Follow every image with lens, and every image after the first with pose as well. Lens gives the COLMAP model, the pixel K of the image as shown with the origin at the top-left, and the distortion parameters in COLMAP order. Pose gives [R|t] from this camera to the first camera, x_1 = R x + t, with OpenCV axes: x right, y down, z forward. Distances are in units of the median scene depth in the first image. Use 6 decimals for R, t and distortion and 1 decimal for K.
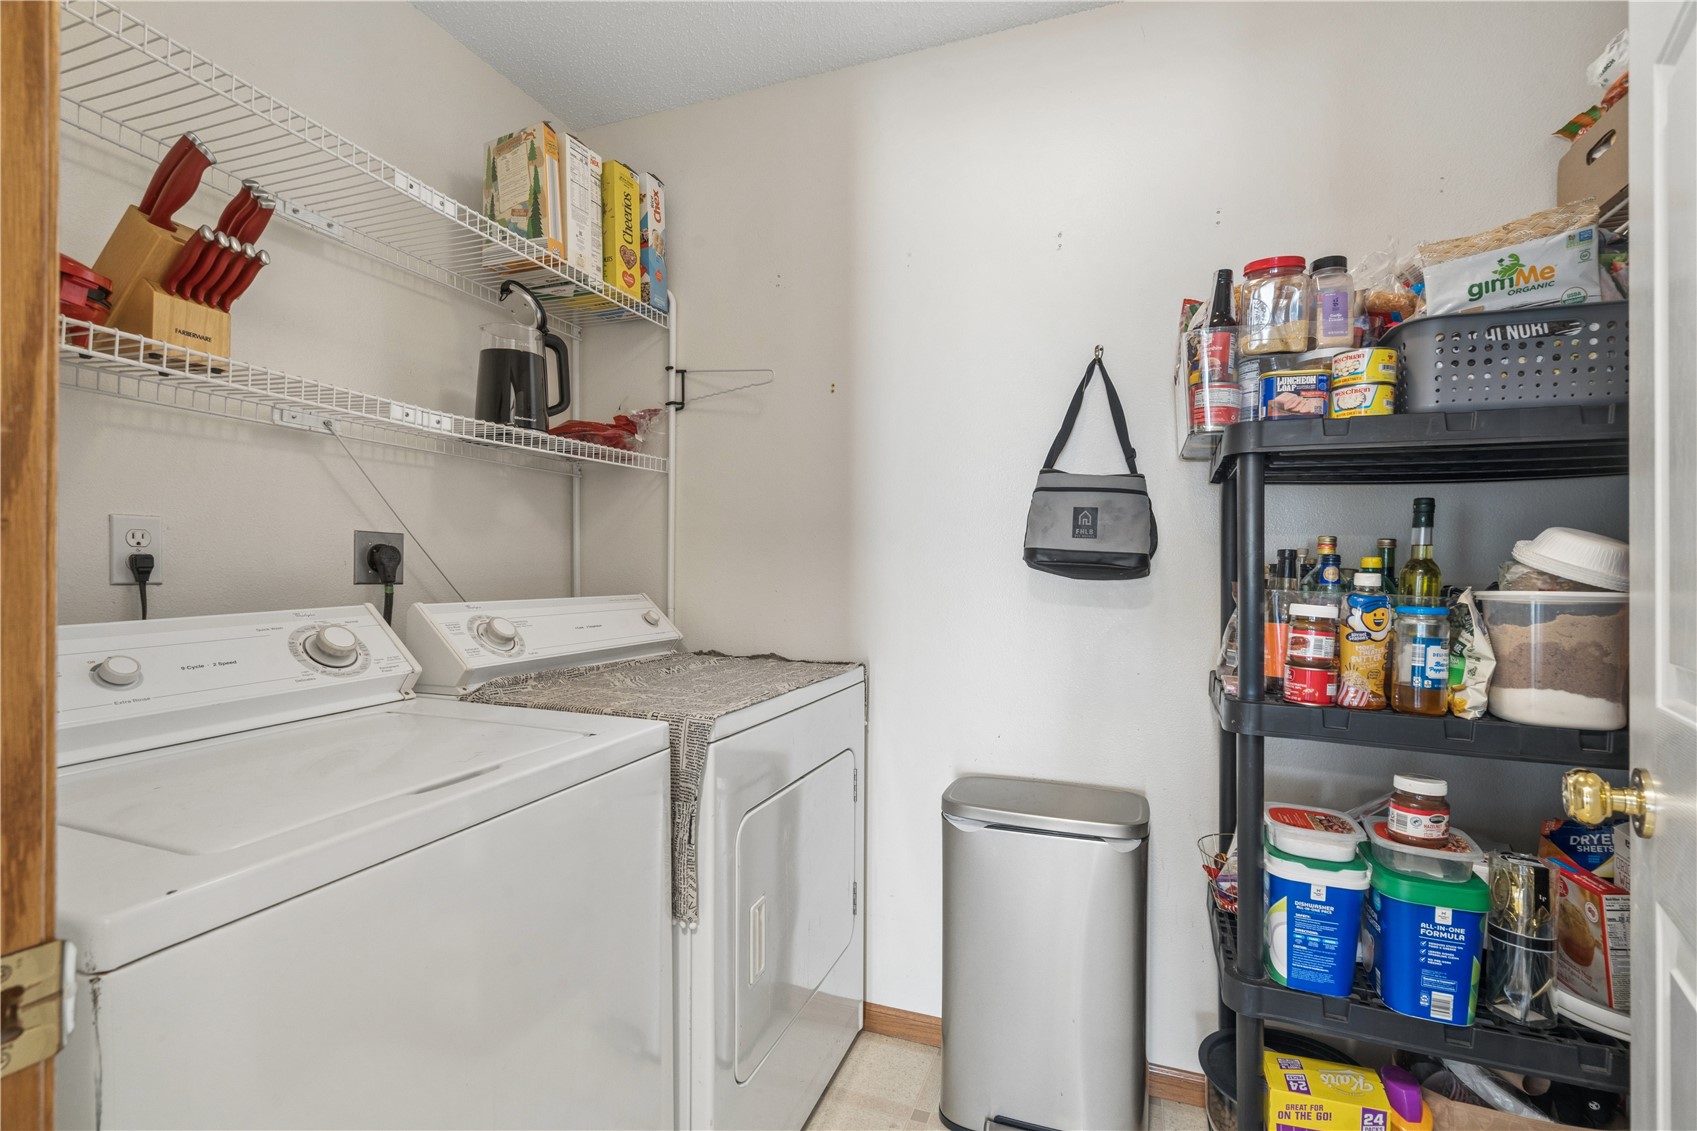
lens RADIAL K [[767.7, 0, 850.5], [0, 767.7, 569.7], [0, 0, 1]] dist [-0.001423, 0.000503]
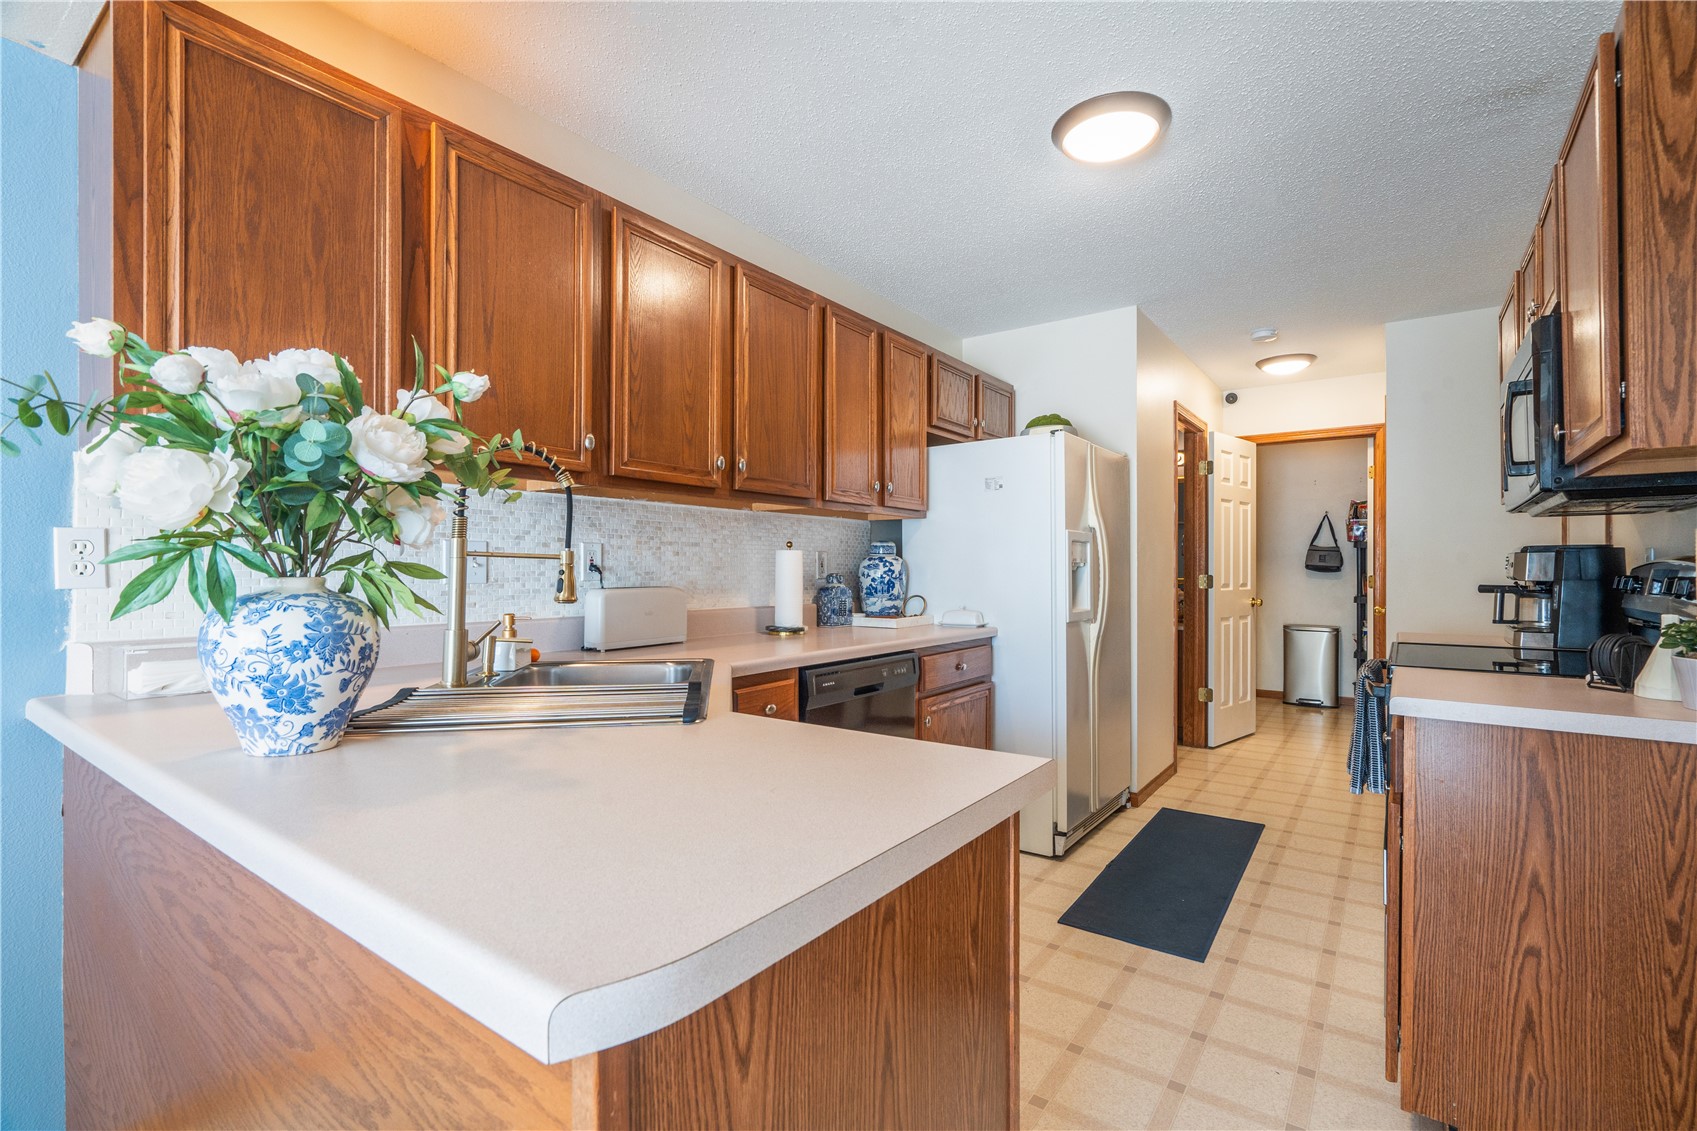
lens RADIAL K [[767.7, 0, 855.8], [0, 767.7, 563.8], [0, 0, 1]] dist [-0.001423, 0.000503]
pose [[0.964395, -0.011788, -0.264204, -1.372274], [0.011900, 0.999928, -0.001174, -0.078643], [0.264199, -0.002012, 0.964466, -4.877136]]
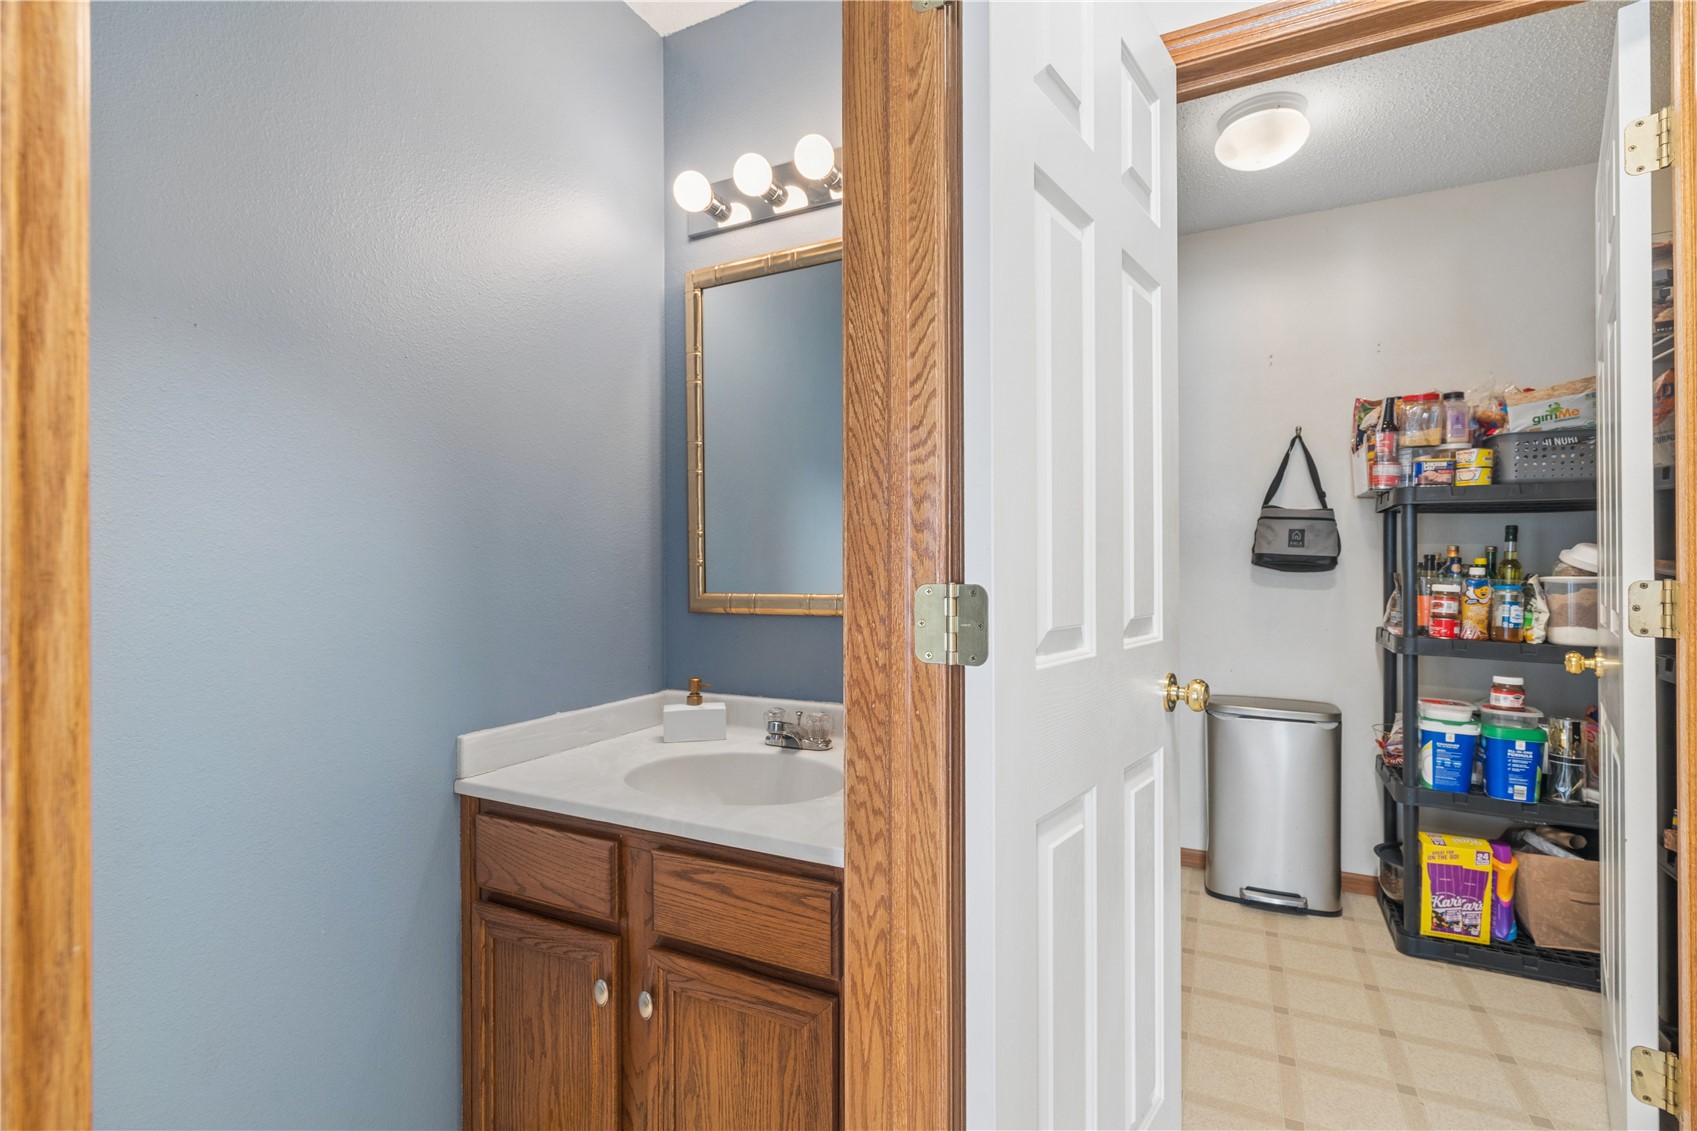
lens RADIAL K [[767.7, 0, 847.6], [0, 767.7, 567.1], [0, 0, 1]] dist [-0.001423, 0.000503]
pose [[0.994252, -0.009630, -0.106634, -0.650904], [0.010015, 0.999945, 0.003070, -0.018273], [0.106598, -0.004120, 0.994294, -1.020407]]
